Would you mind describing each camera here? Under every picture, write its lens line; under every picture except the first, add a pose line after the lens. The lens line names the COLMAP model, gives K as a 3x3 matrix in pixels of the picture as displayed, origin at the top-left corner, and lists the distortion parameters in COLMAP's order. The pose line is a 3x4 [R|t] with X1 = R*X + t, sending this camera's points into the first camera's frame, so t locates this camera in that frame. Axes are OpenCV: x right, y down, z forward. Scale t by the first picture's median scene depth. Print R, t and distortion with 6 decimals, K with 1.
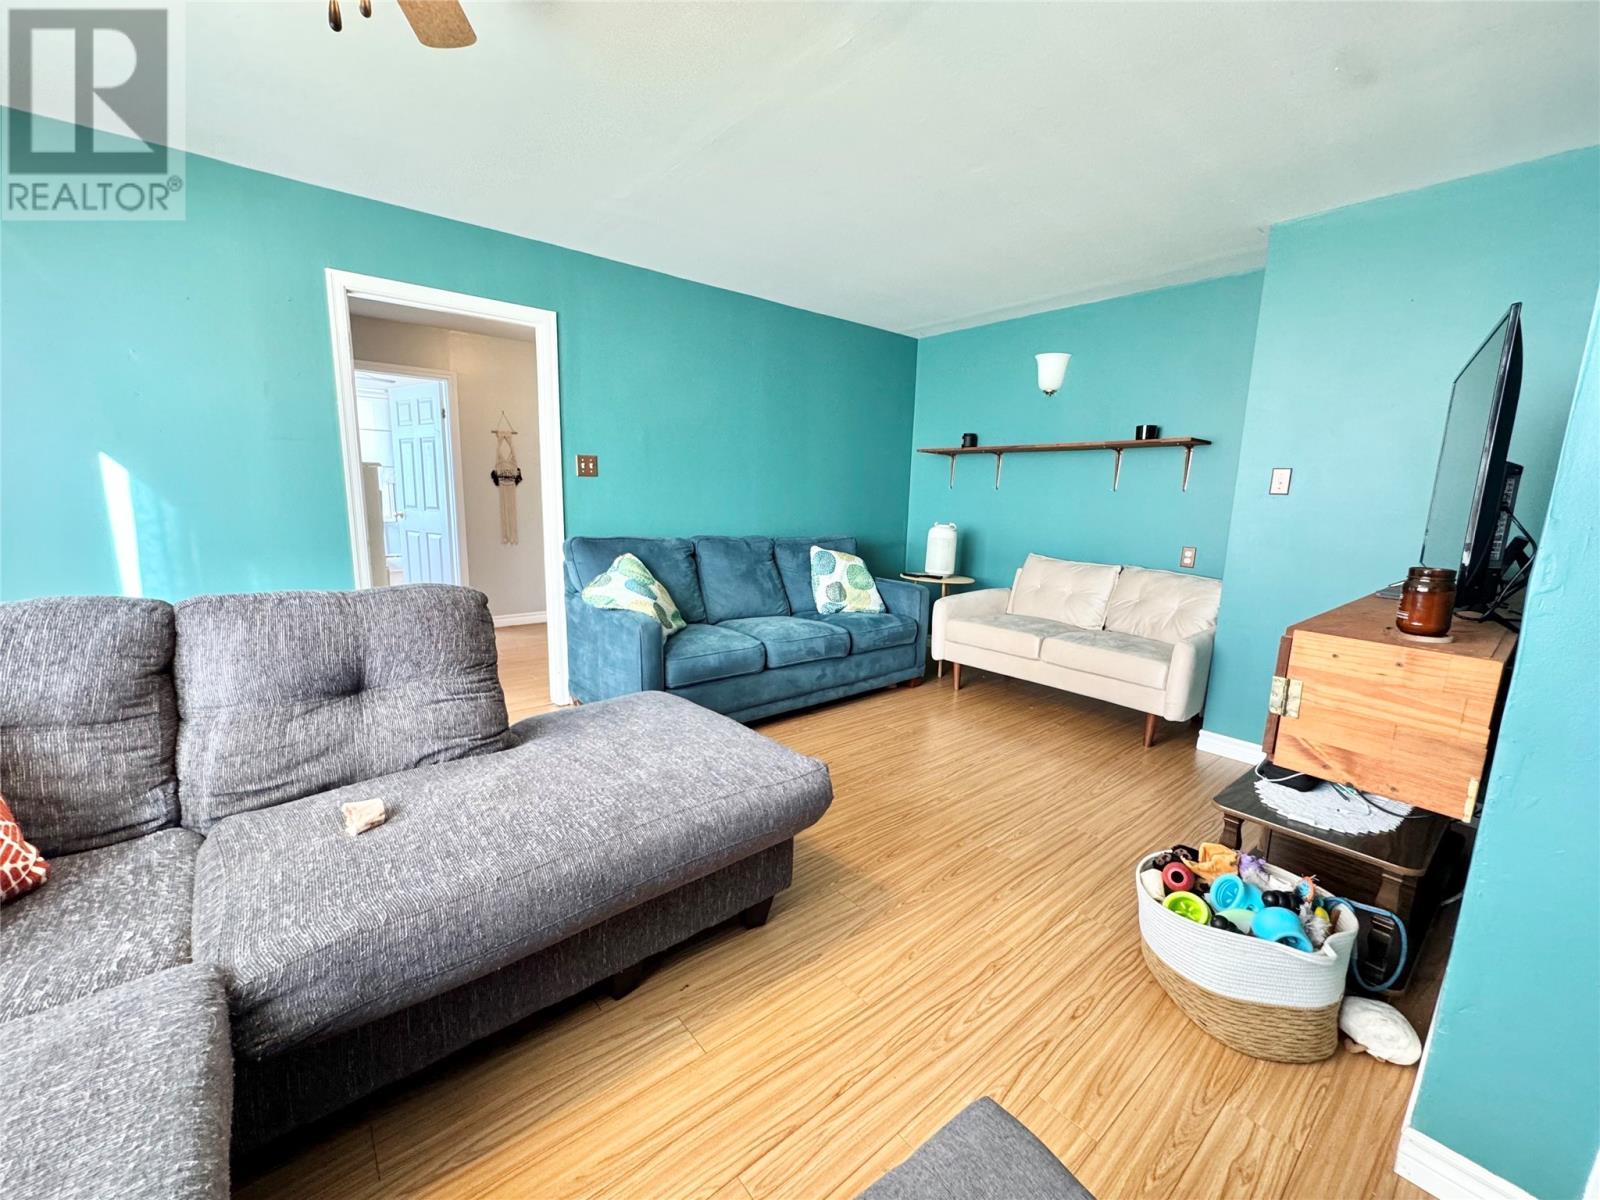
lens RADIAL K [[644.1, 0, 801.8], [0, 644.1, 594.8], [0, 0, 1]] dist [-0.004268, -0.000066]
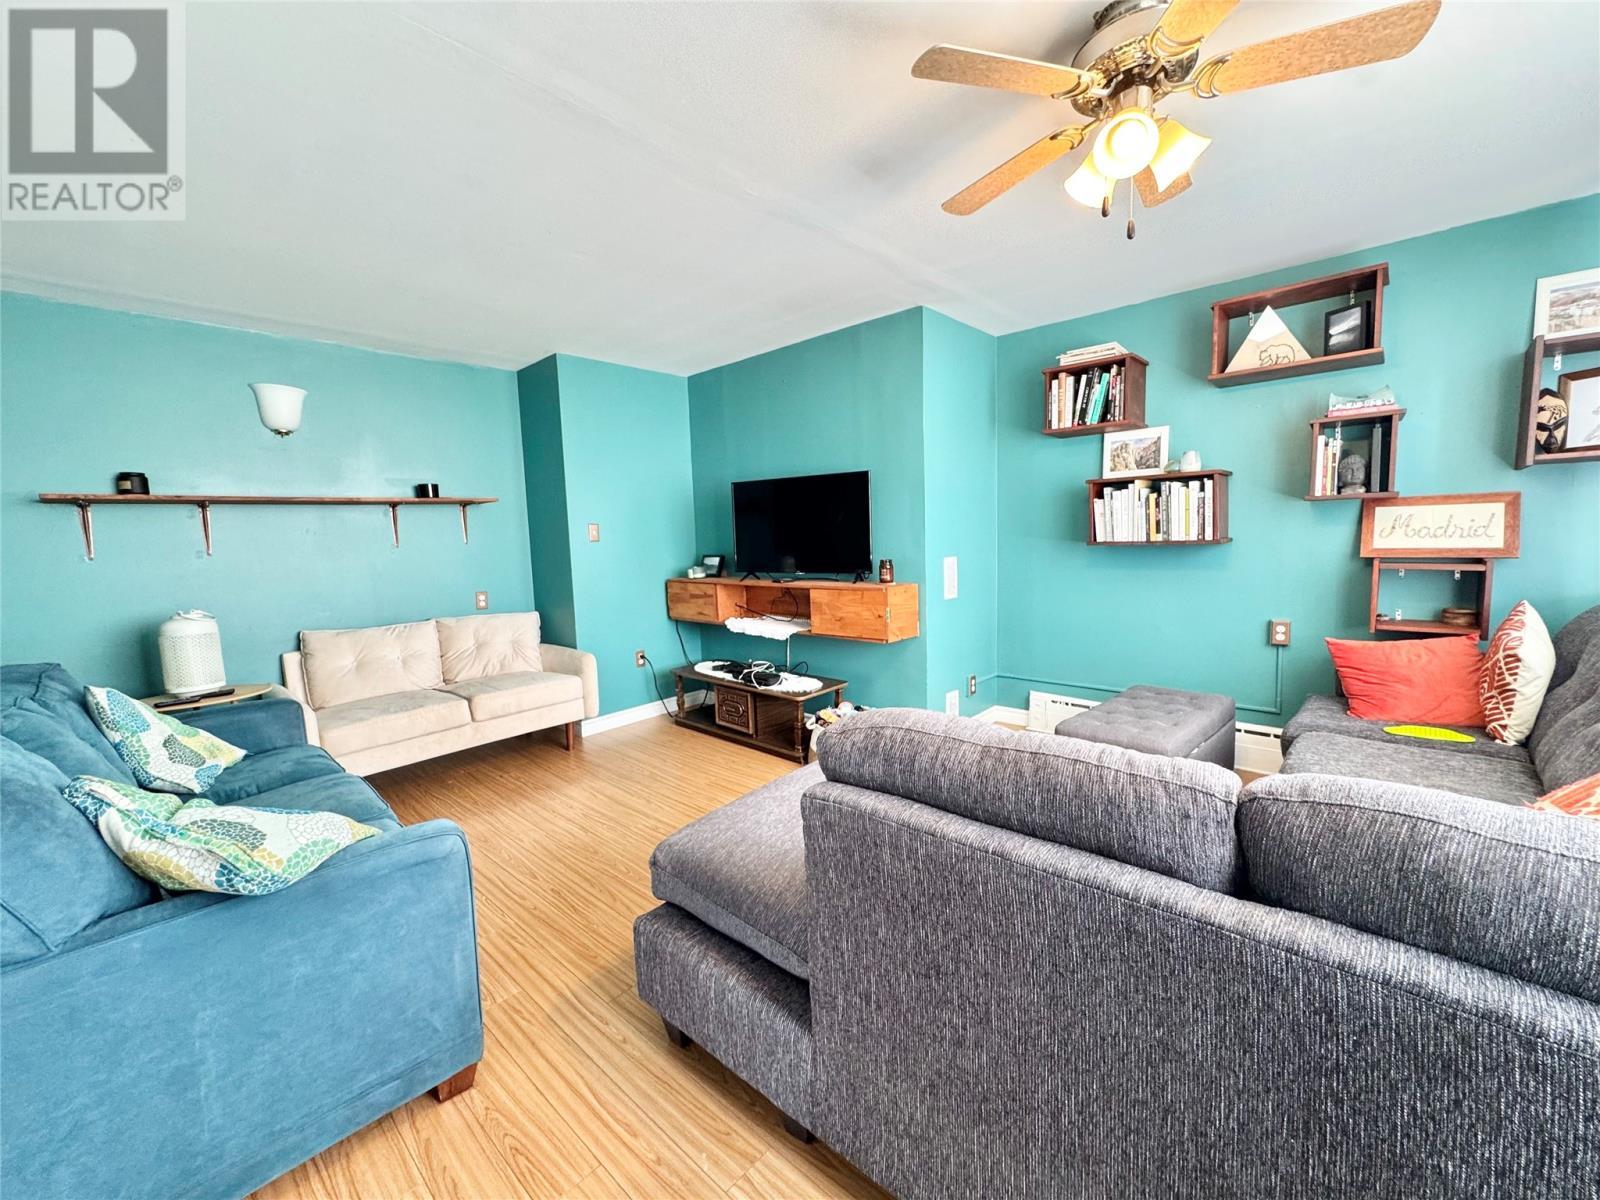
lens RADIAL K [[644.1, 0, 803.4], [0, 644.1, 599.1], [0, 0, 1]] dist [-0.004268, -0.000066]
pose [[-0.145880, -0.115337, 0.982556, -0.557940], [0.207699, 0.967475, 0.144404, -0.100797], [-0.967254, 0.225141, -0.117180, 0.553927]]
